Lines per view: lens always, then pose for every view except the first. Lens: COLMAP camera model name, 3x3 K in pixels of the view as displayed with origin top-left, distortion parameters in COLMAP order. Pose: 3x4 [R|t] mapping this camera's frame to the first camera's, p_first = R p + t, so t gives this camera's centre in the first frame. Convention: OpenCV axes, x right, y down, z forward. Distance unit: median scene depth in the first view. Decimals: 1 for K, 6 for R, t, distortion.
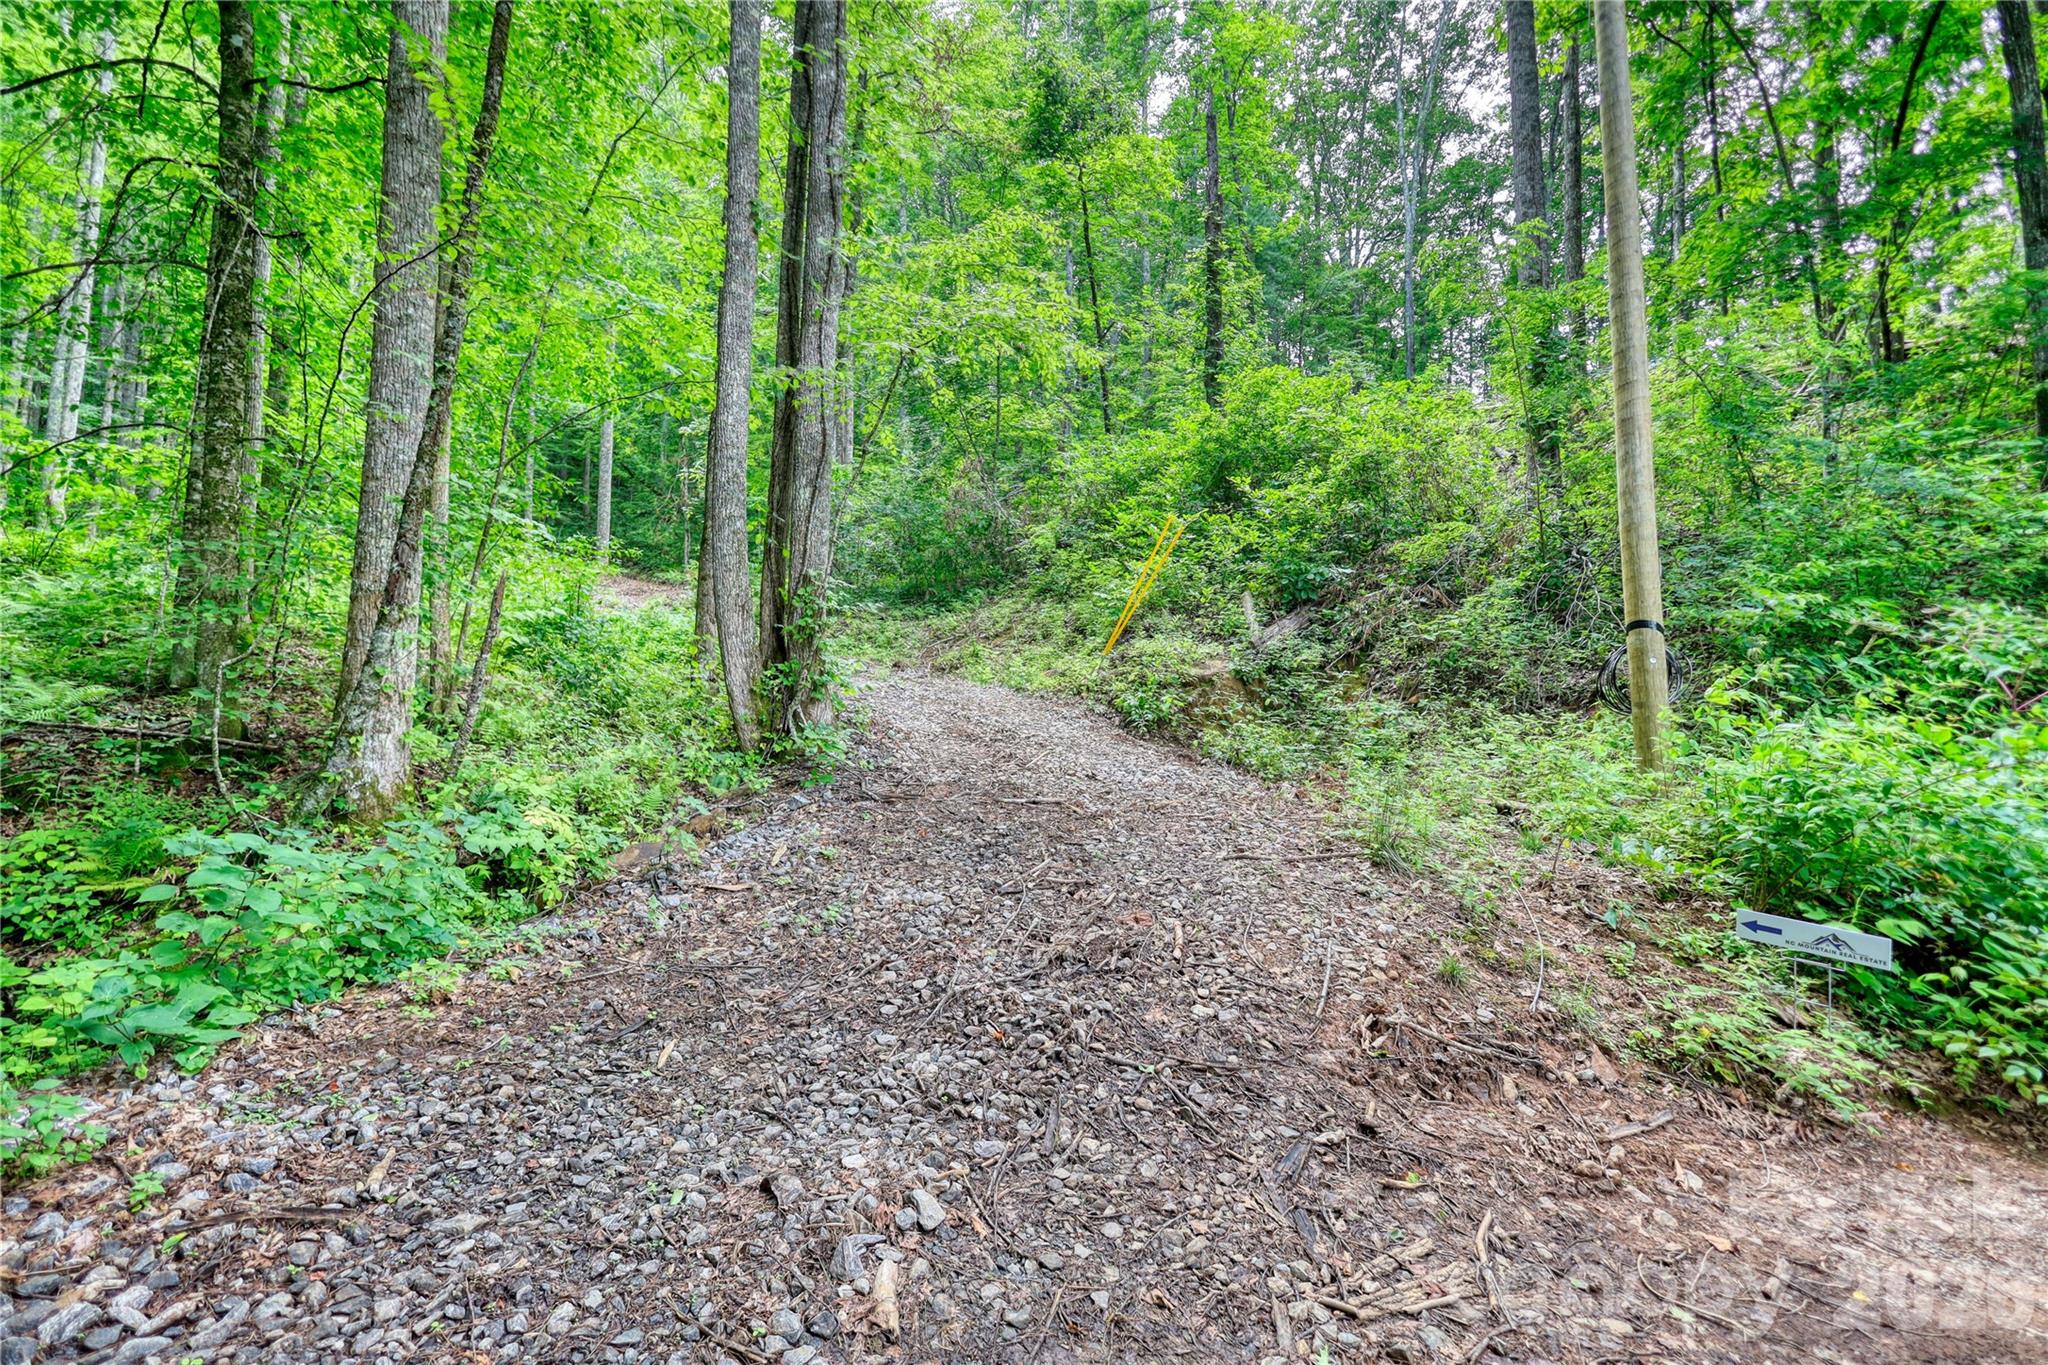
lens RADIAL K [[967.2, 0, 1030.1], [0, 967.2, 680.3], [0, 0, 1]] dist [0.001107, -0.000369]
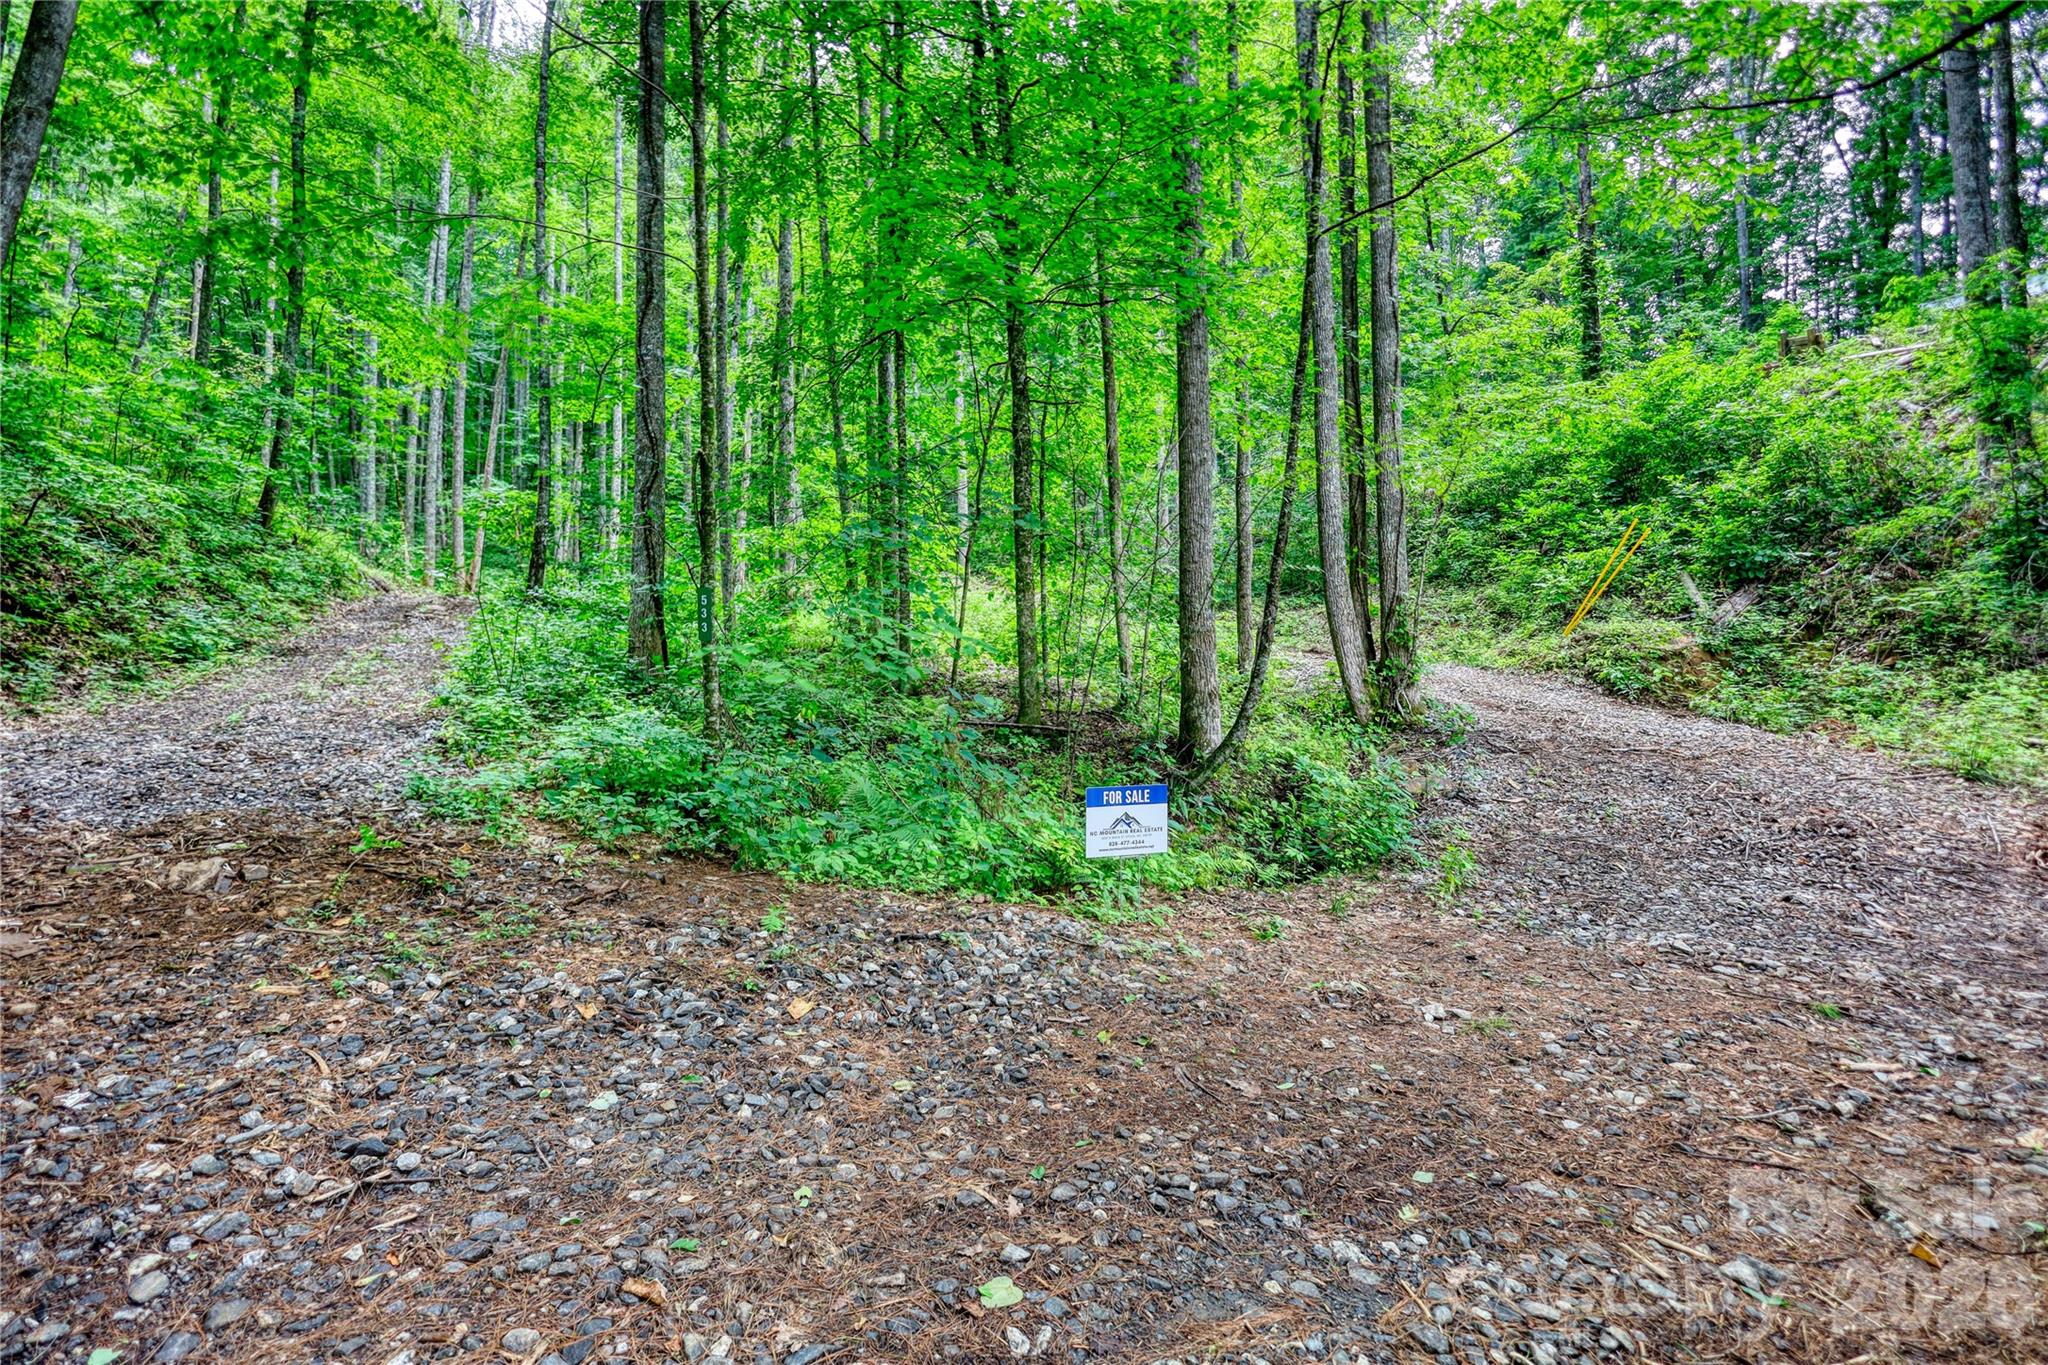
lens RADIAL K [[967.2, 0, 1021.5], [0, 967.2, 687.8], [0, 0, 1]] dist [0.001107, -0.000369]
pose [[0.970259, -0.044141, -0.238011, -0.322137], [0.051491, 0.998367, 0.024748, -0.029046], [0.236530, -0.036267, 0.970947, -0.364889]]
